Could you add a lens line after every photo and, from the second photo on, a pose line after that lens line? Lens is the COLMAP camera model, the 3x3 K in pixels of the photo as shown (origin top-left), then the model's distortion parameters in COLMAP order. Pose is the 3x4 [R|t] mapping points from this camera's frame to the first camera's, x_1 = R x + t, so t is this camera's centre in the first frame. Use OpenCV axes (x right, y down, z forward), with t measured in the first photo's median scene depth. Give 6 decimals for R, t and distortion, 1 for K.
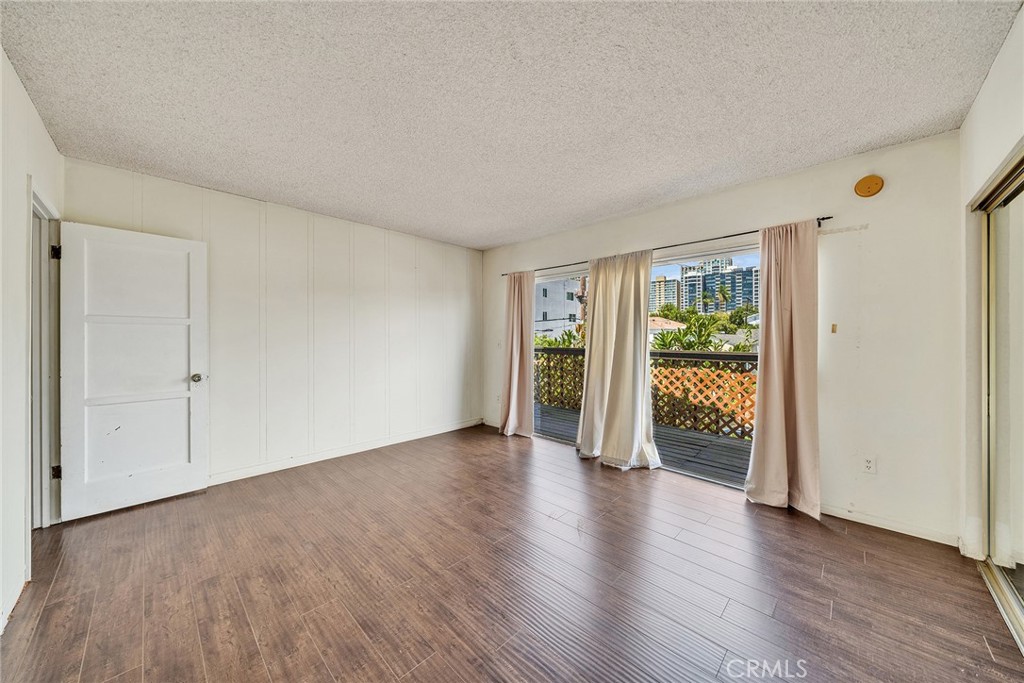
lens RADIAL K [[351.5, 0, 510.2], [0, 351.5, 338.0], [0, 0, 1]] dist [-0.001432, -0.000089]
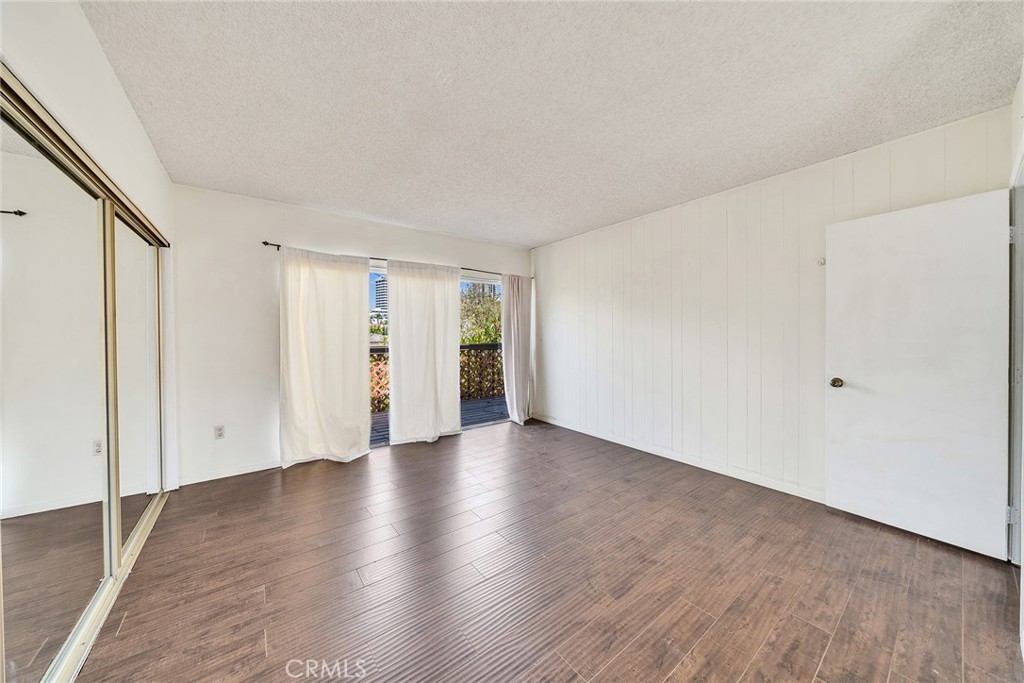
lens RADIAL K [[351.5, 0, 510.2], [0, 351.5, 338.0], [0, 0, 1]] dist [-0.001432, -0.000089]
pose [[0.151964, -0.010036, 0.988335, -0.914604], [0.004856, 0.999944, 0.009408, -0.000174], [-0.988374, 0.003369, 0.152004, 0.719018]]
